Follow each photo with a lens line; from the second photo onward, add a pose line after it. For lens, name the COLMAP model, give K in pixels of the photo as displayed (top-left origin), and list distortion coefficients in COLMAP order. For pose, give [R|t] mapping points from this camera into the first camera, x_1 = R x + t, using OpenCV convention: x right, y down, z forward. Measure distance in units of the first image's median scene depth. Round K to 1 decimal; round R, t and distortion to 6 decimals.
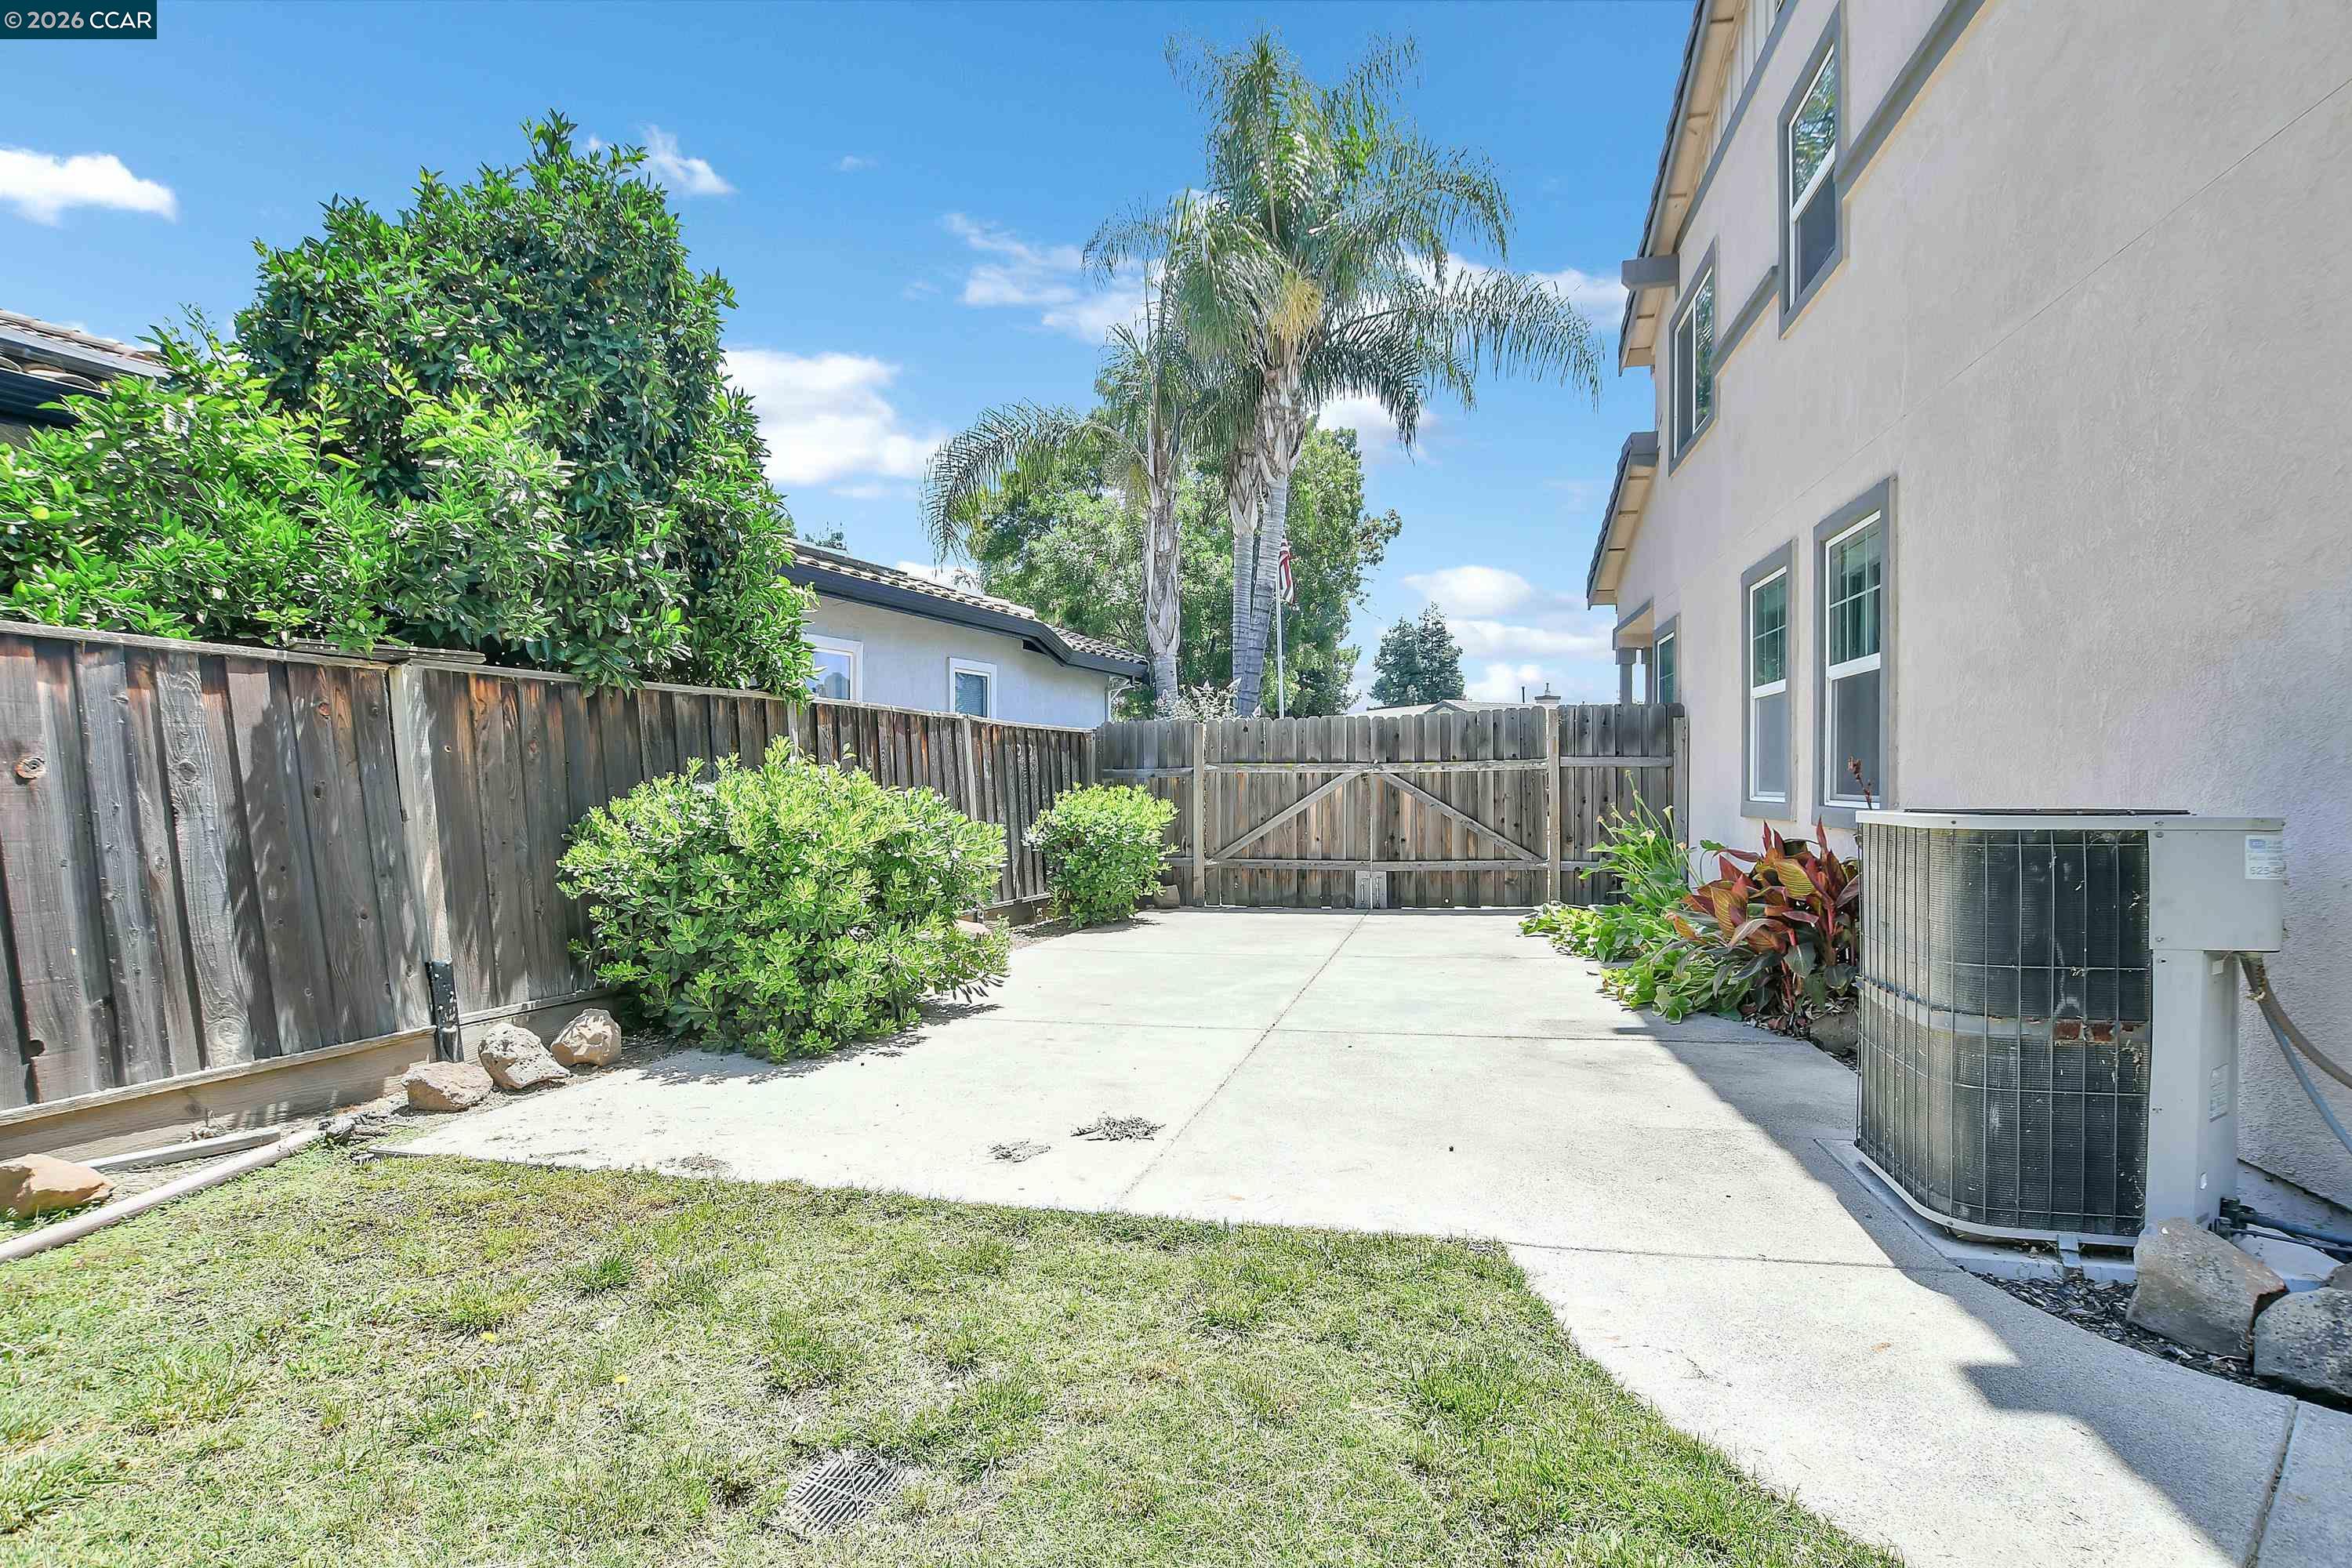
lens RADIAL K [[1125.2, 0, 1172.7], [0, 1125.2, 795.6], [0, 0, 1]] dist [-0.030937, 0.000825]
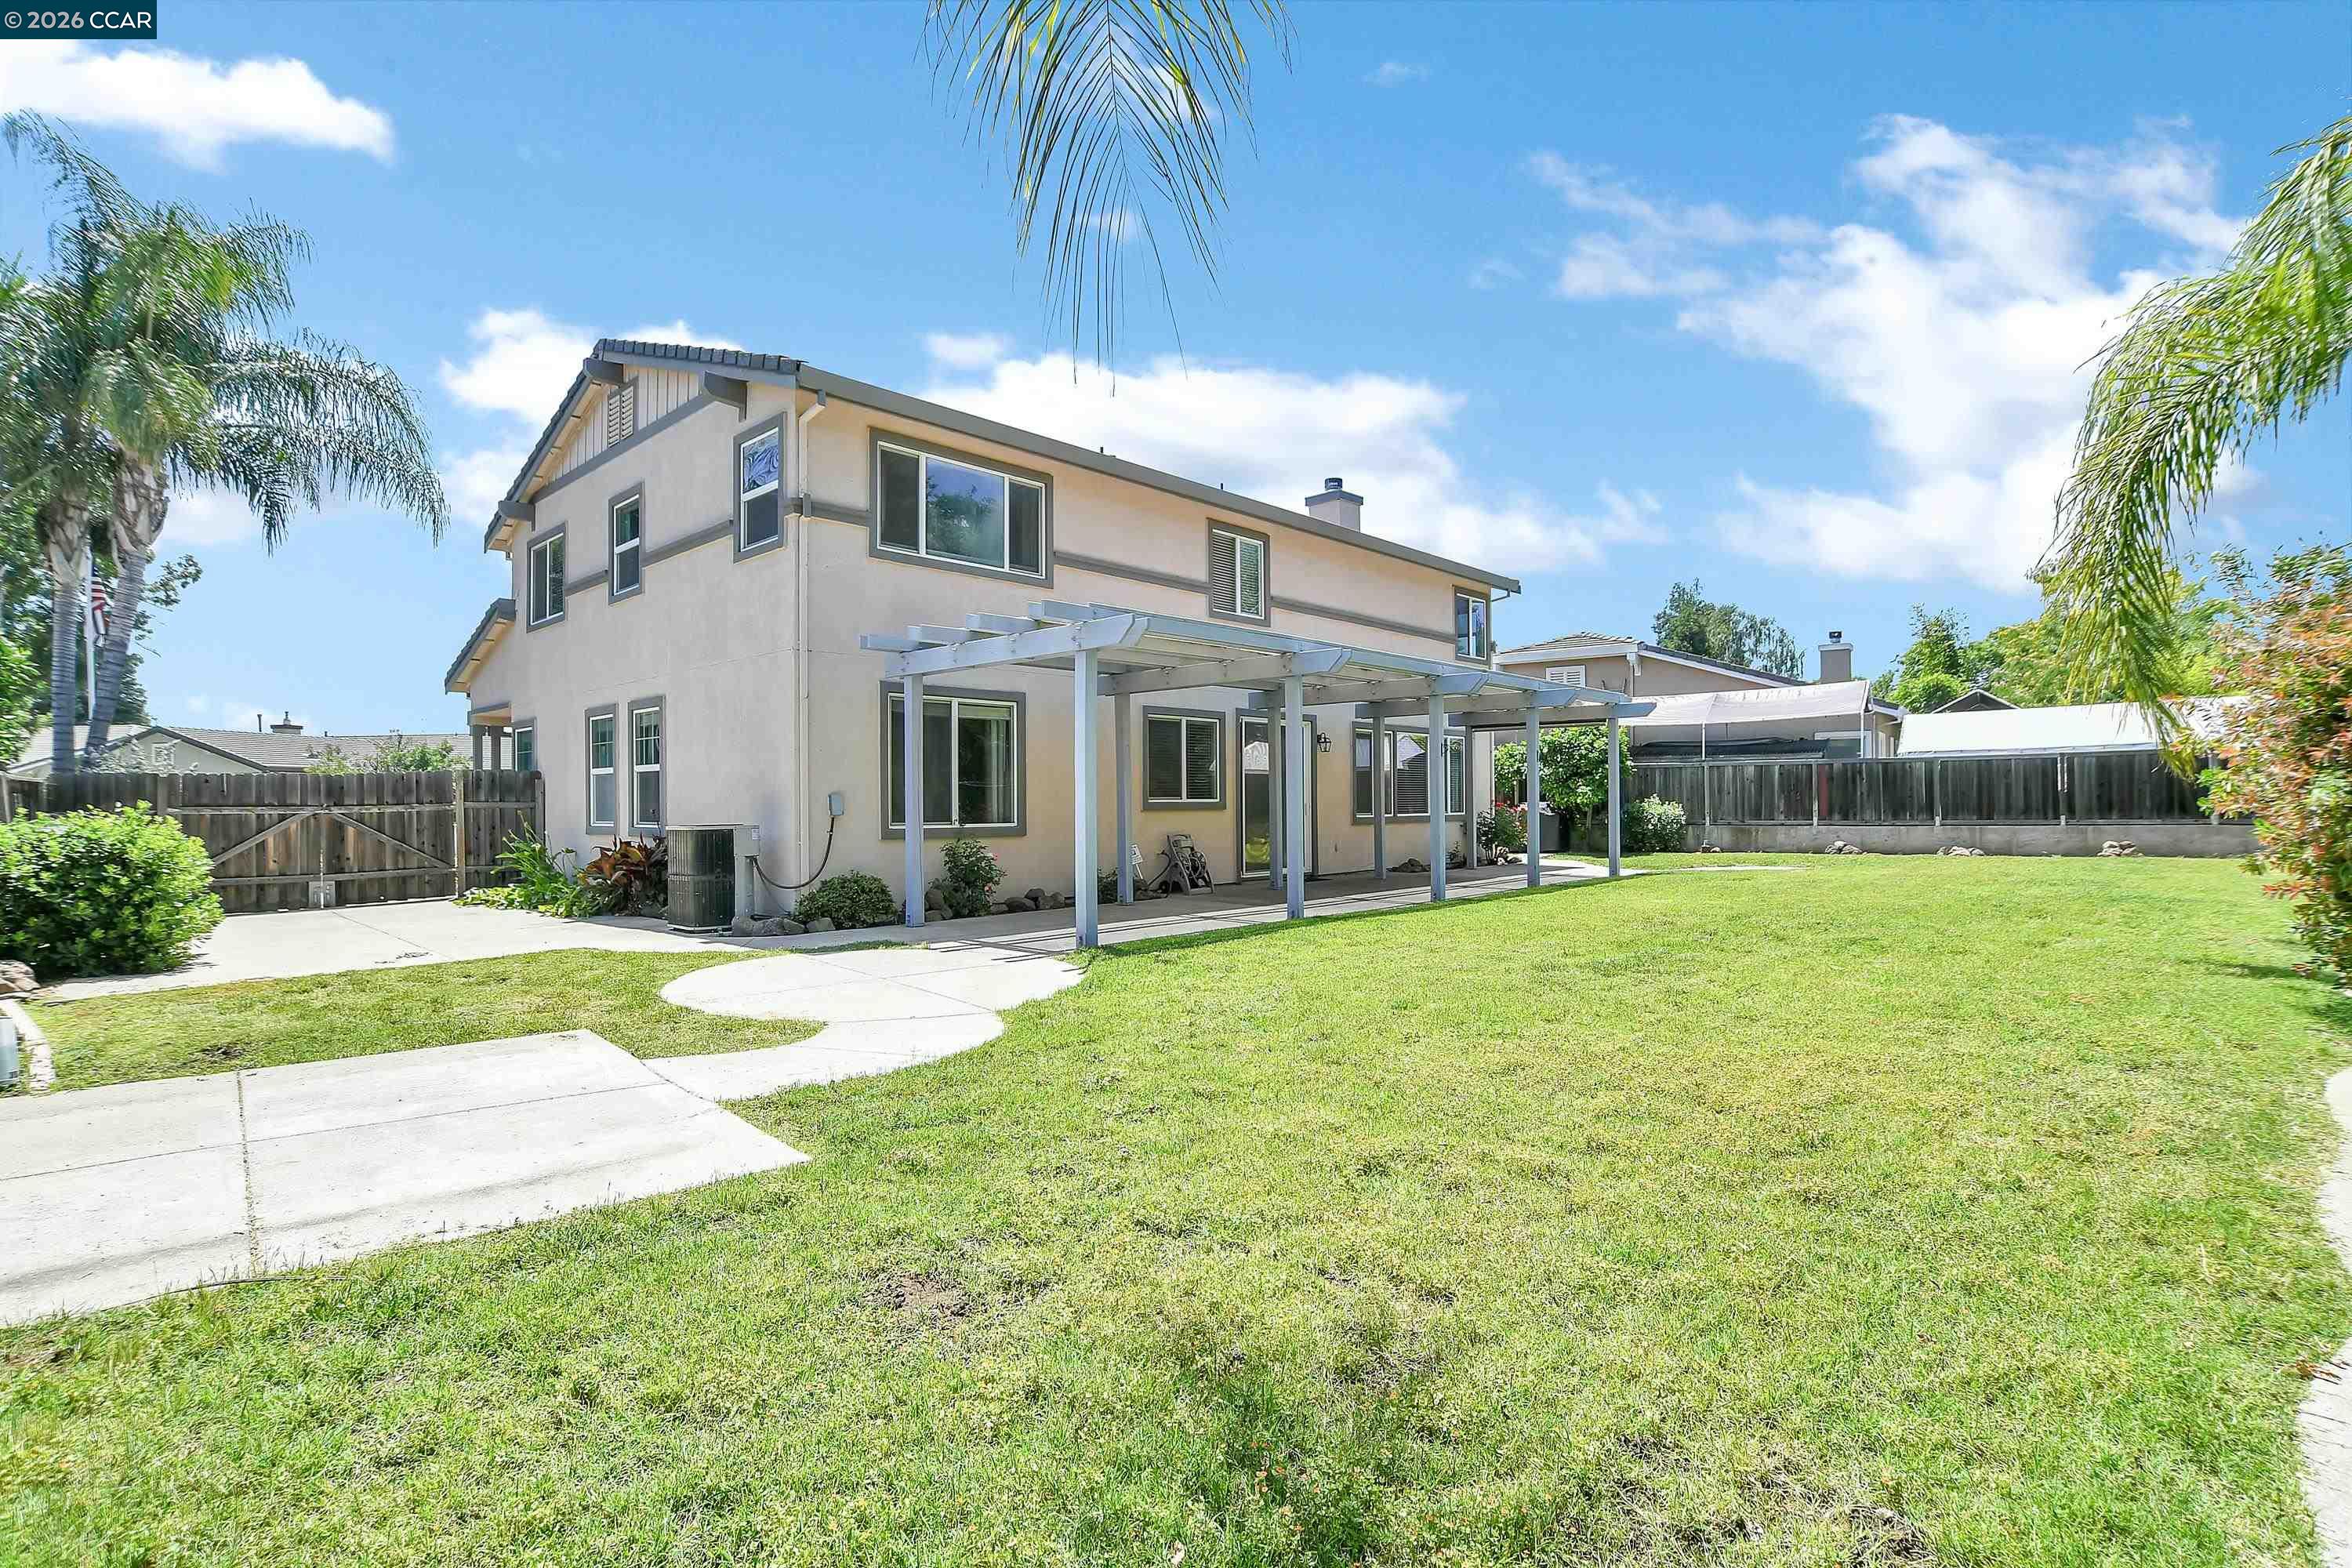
lens RADIAL K [[1125.2, 0, 1172.7], [0, 1125.2, 795.6], [0, 0, 1]] dist [-0.030937, 0.000825]
pose [[0.506330, 0.001142, 0.862339, -0.502346], [0.020325, 0.999706, -0.013258, -0.001859], [-0.862100, 0.024240, 0.506158, -0.671800]]
